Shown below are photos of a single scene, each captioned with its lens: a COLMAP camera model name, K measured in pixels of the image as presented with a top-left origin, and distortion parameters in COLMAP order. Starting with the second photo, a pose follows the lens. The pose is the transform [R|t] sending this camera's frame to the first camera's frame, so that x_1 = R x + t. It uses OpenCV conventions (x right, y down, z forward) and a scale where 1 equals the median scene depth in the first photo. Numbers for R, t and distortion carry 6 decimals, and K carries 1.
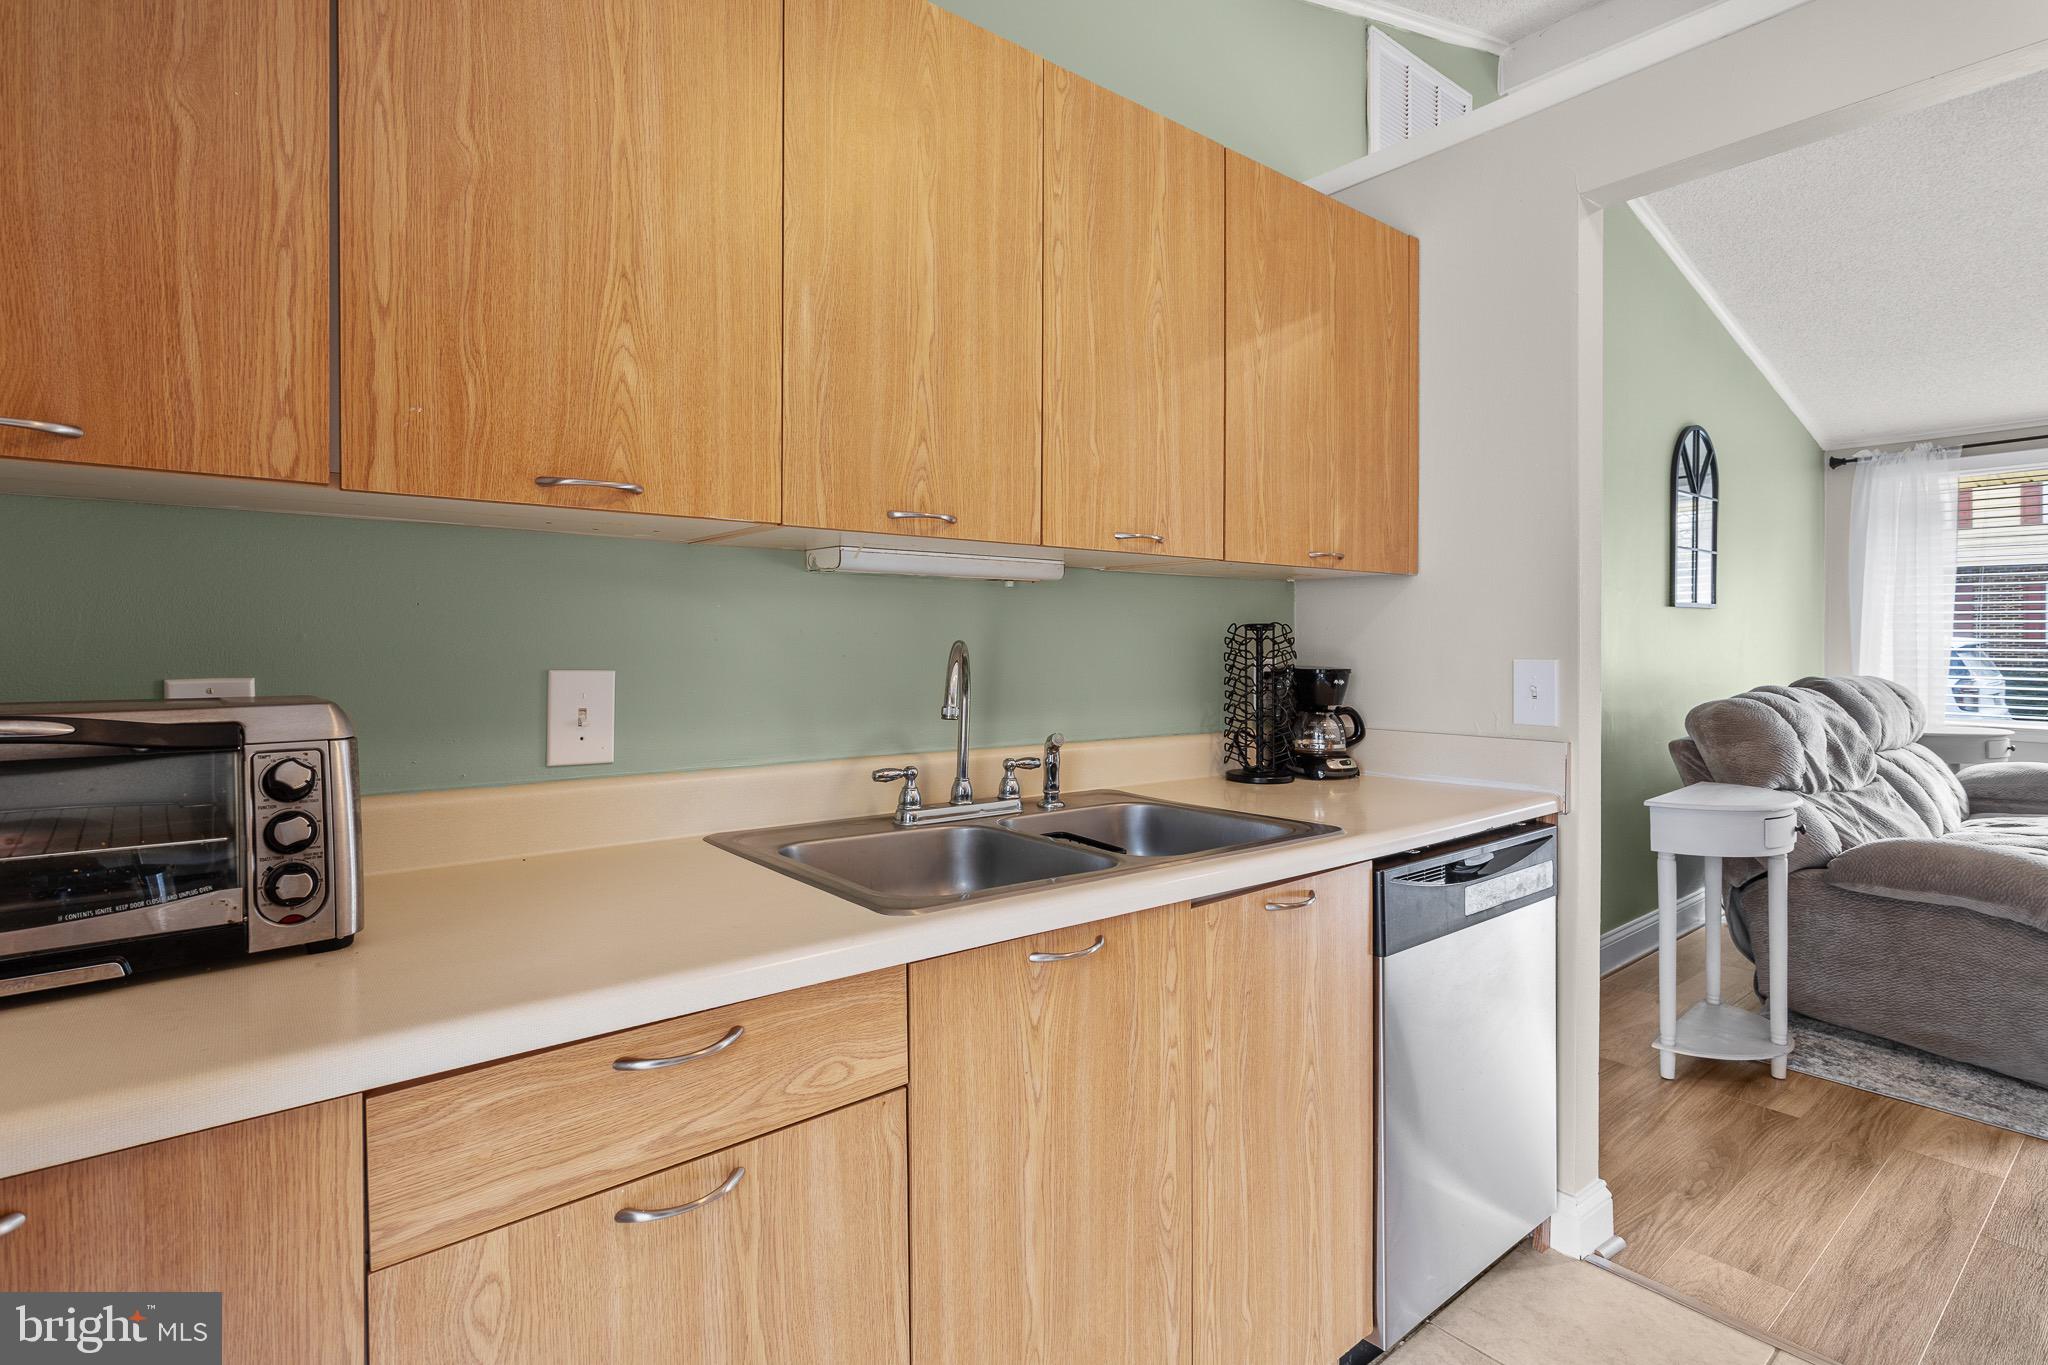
lens RADIAL K [[971.6, 0, 1028.5], [0, 971.6, 639.1], [0, 0, 1]] dist [0.000996, 0.000301]
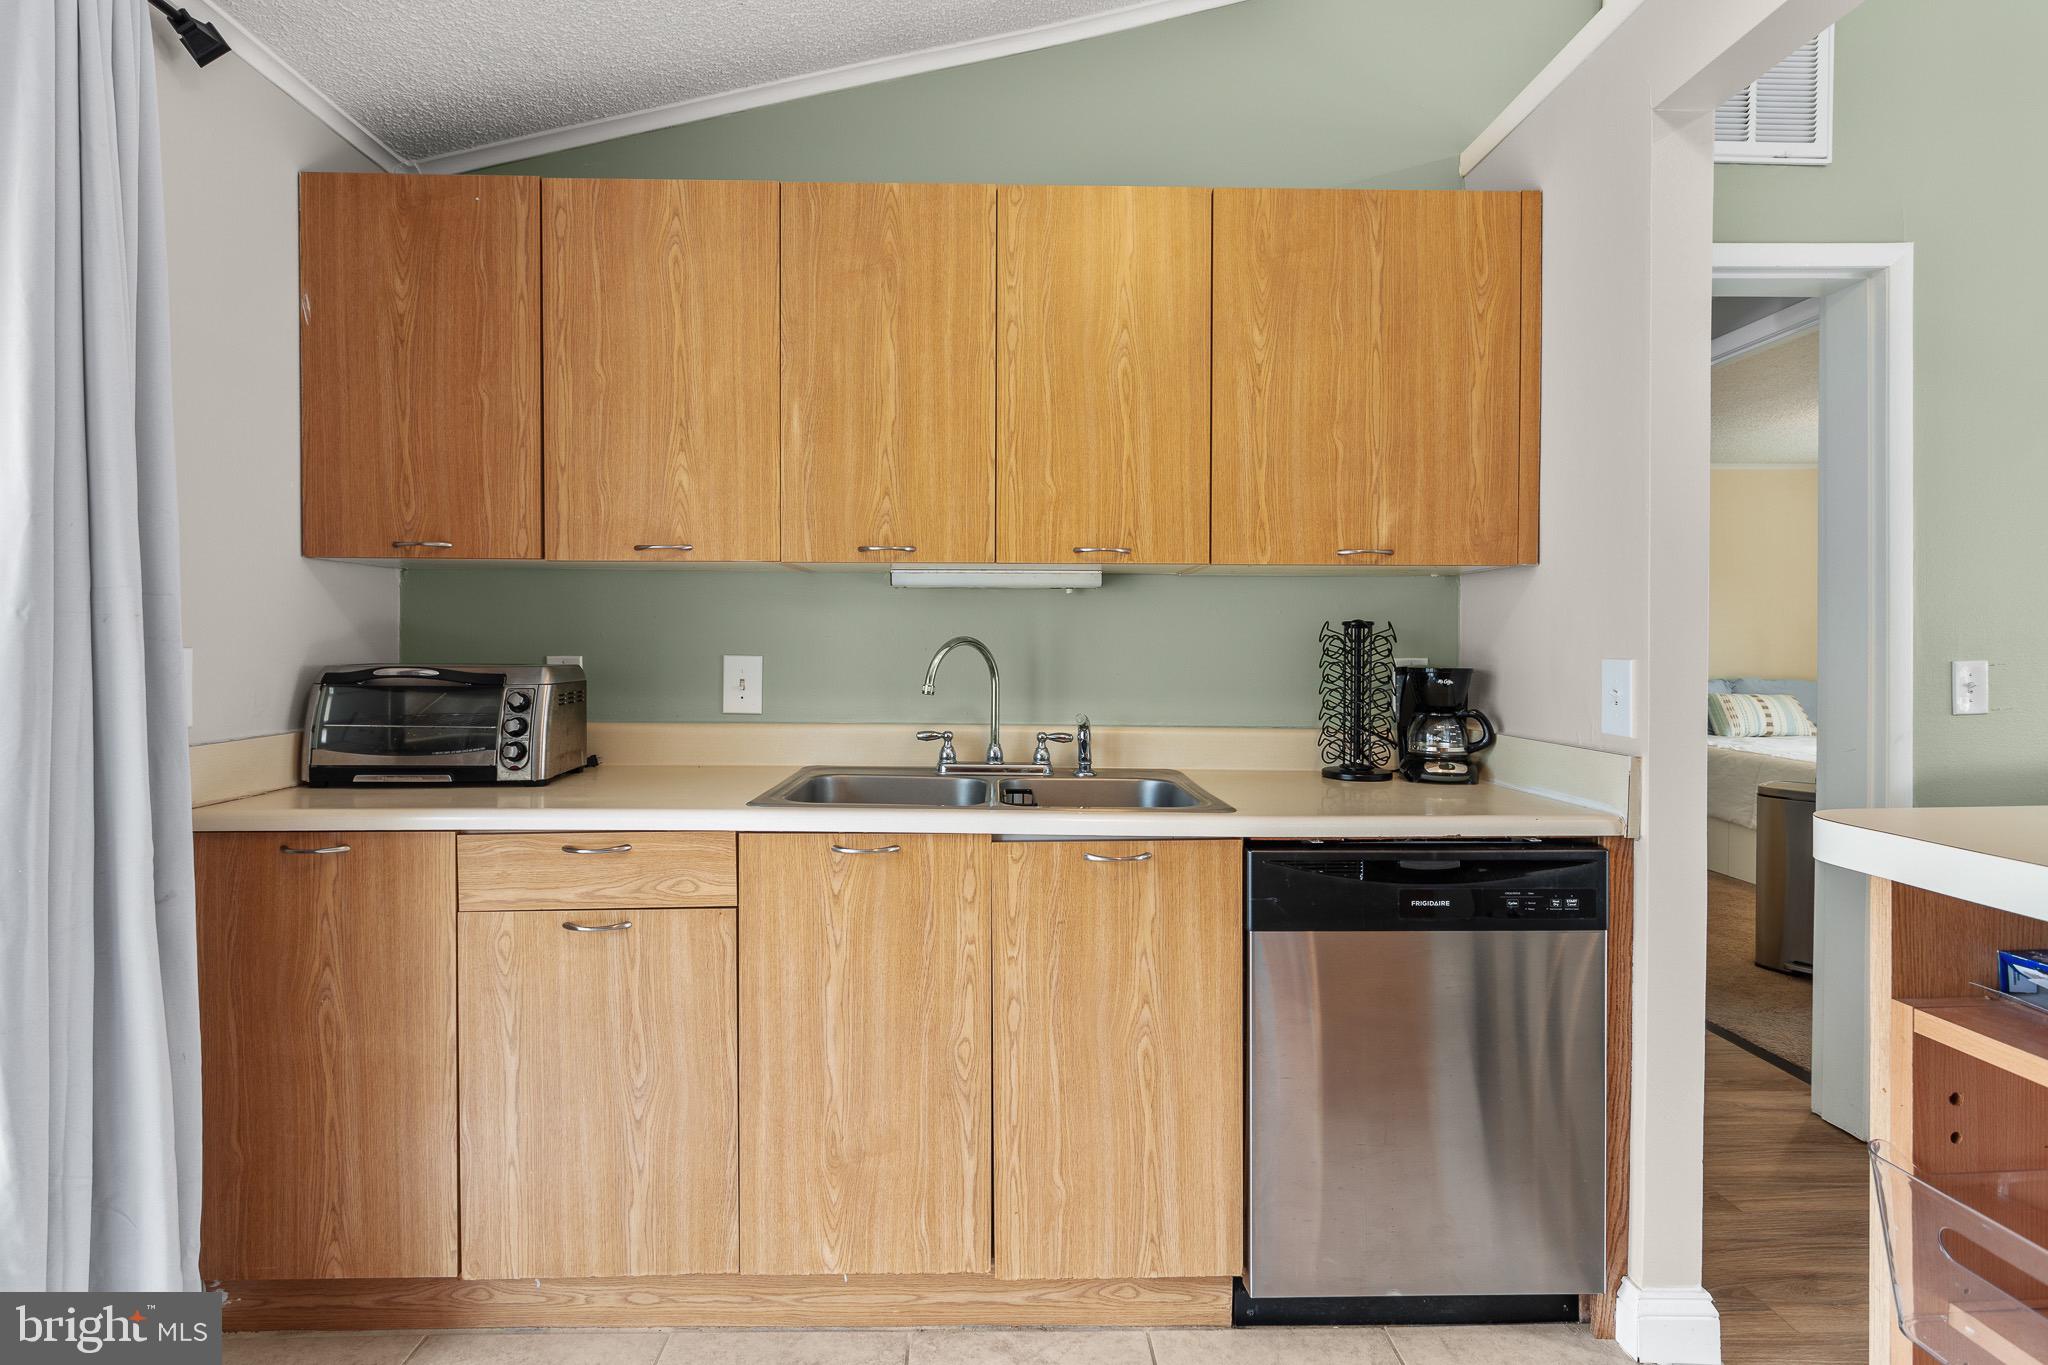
lens RADIAL K [[980.7, 0, 1021.5], [0, 980.7, 641.9], [0, 0, 1]] dist [-0.000562, -0.000136]
pose [[0.796797, 0.001671, -0.604245, 1.000081], [-0.001290, 0.999999, 0.001065, 0.008450], [0.604246, -0.000069, 0.796798, -0.019683]]
